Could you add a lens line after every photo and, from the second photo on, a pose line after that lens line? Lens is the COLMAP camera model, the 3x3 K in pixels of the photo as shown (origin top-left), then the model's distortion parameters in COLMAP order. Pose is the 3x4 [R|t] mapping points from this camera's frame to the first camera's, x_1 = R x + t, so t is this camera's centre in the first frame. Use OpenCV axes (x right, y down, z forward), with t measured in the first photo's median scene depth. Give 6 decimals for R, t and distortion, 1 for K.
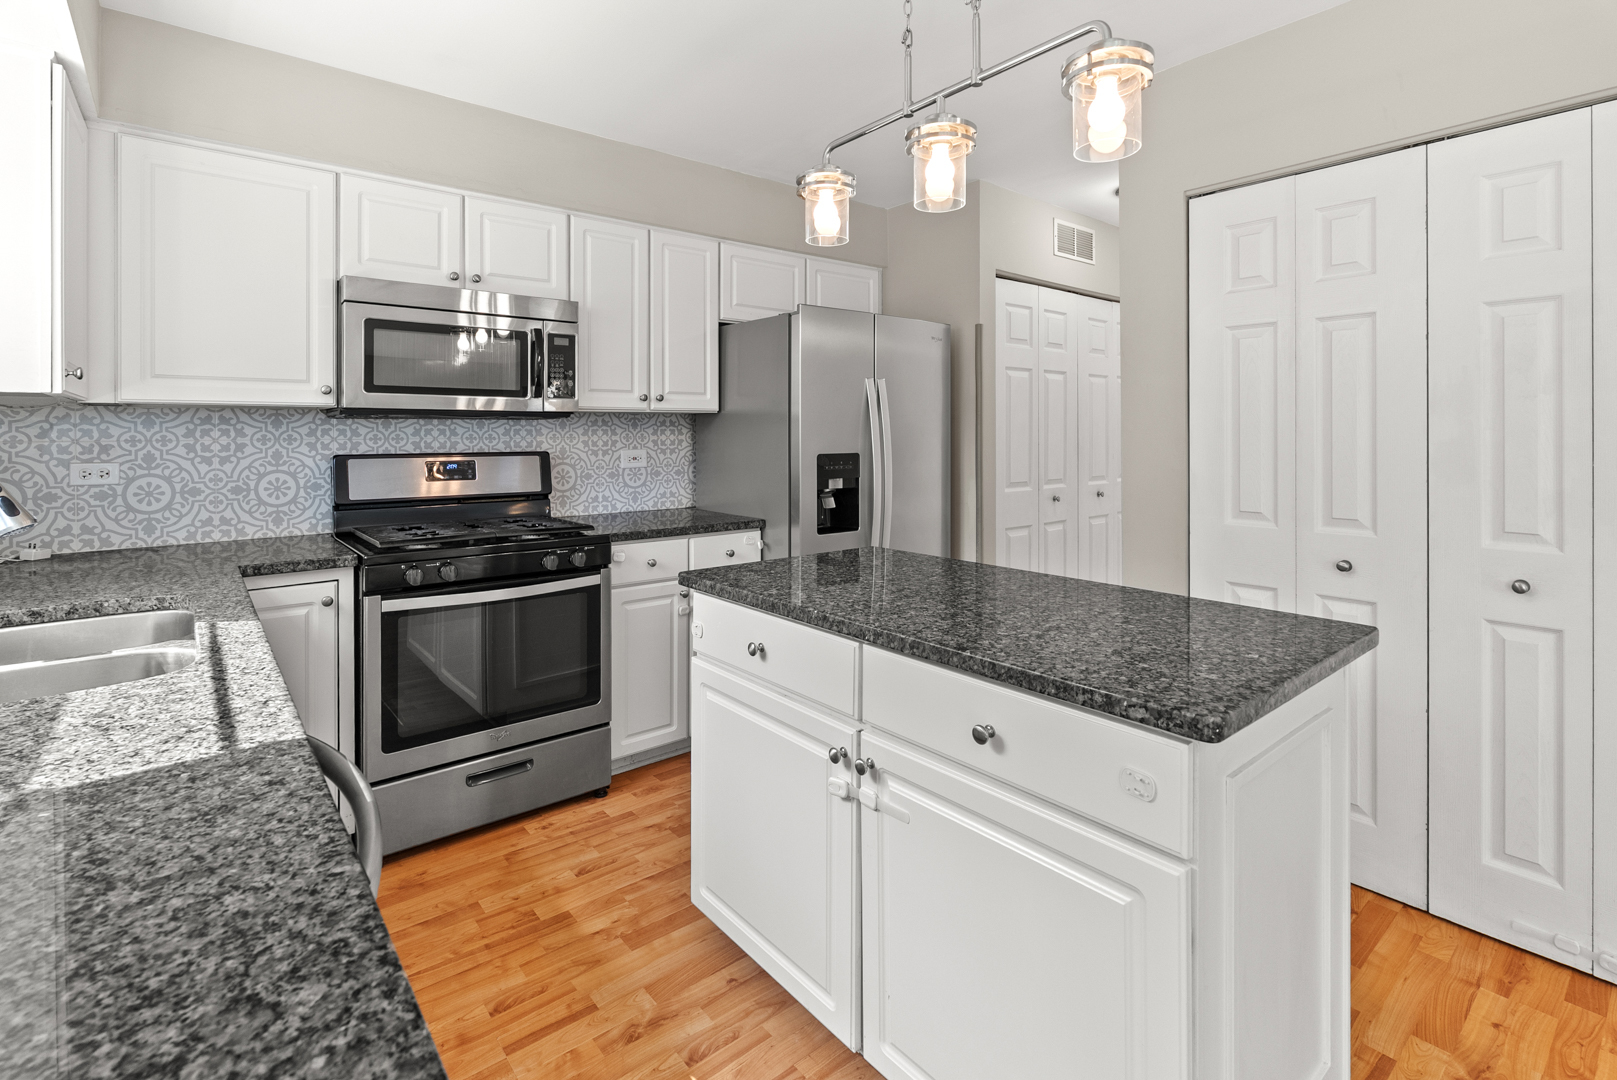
lens RADIAL K [[739.9, 0, 817.7], [0, 739.9, 438.4], [0, 0, 1]] dist [-0.008692, 0.001060]
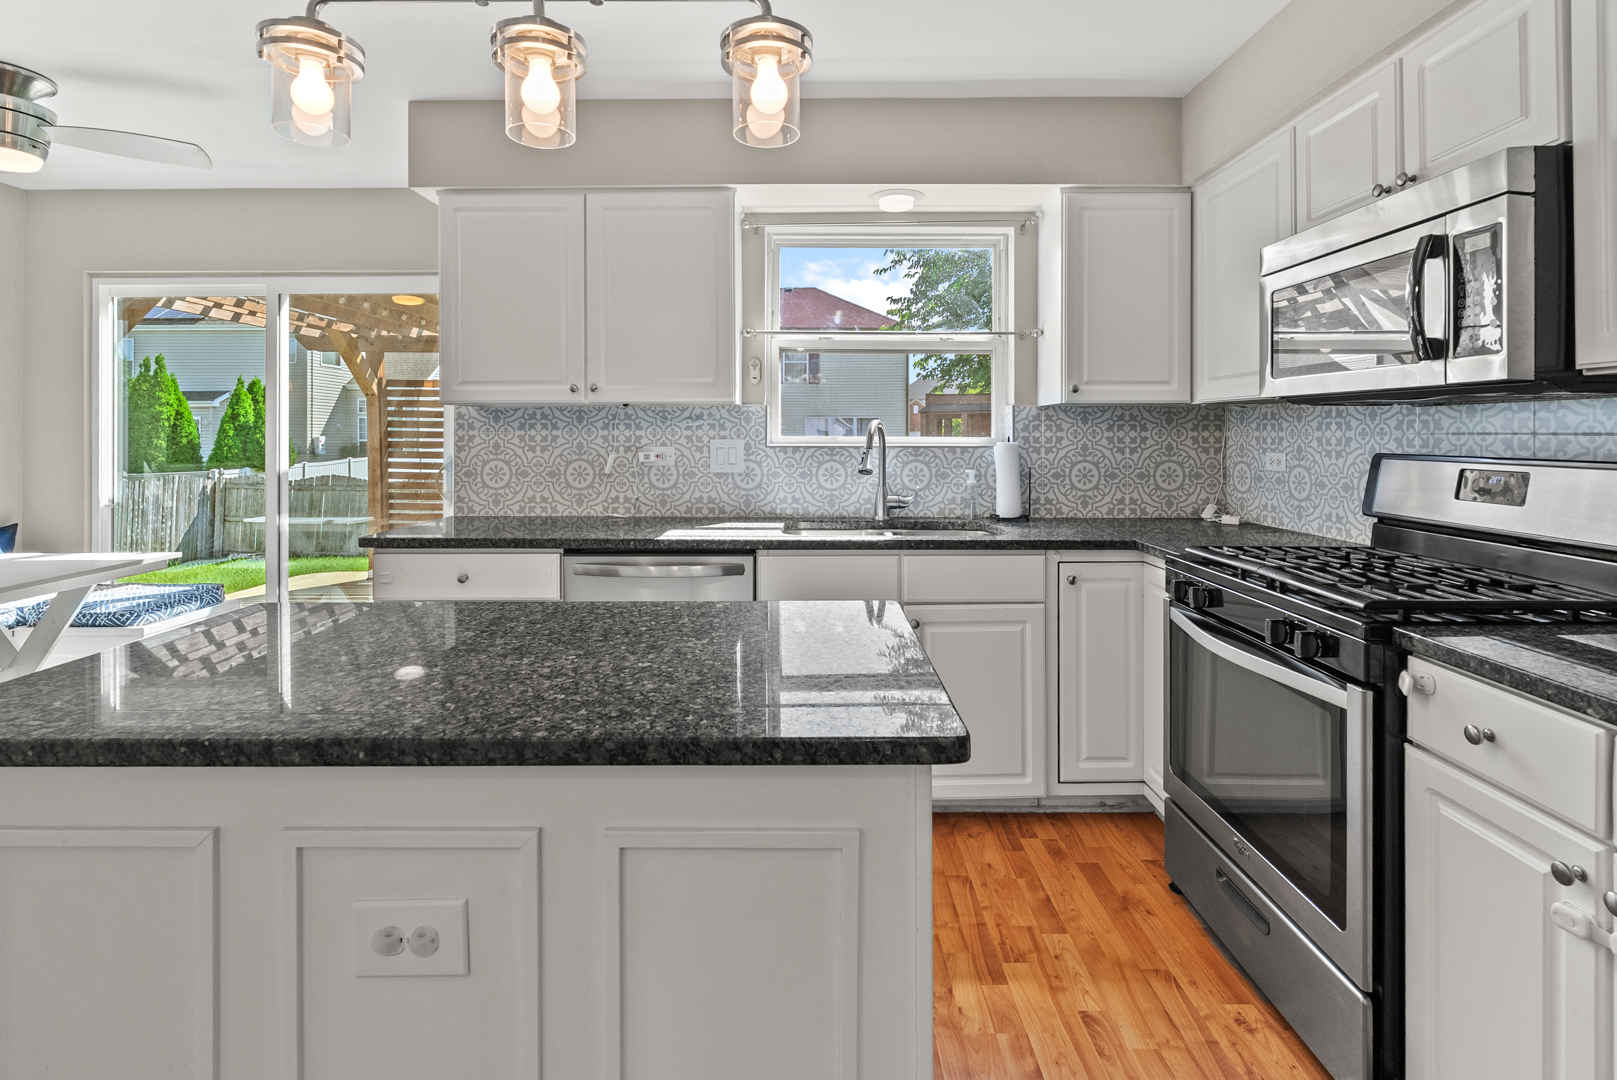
lens RADIAL K [[739.9, 0, 803.3], [0, 739.9, 427.6], [0, 0, 1]] dist [-0.008692, 0.001060]
pose [[-0.637654, 0.000494, -0.770322, 0.433759], [0.000325, 1.000000, 0.000373, -0.007144], [0.770322, -0.000012, -0.637654, 1.250120]]
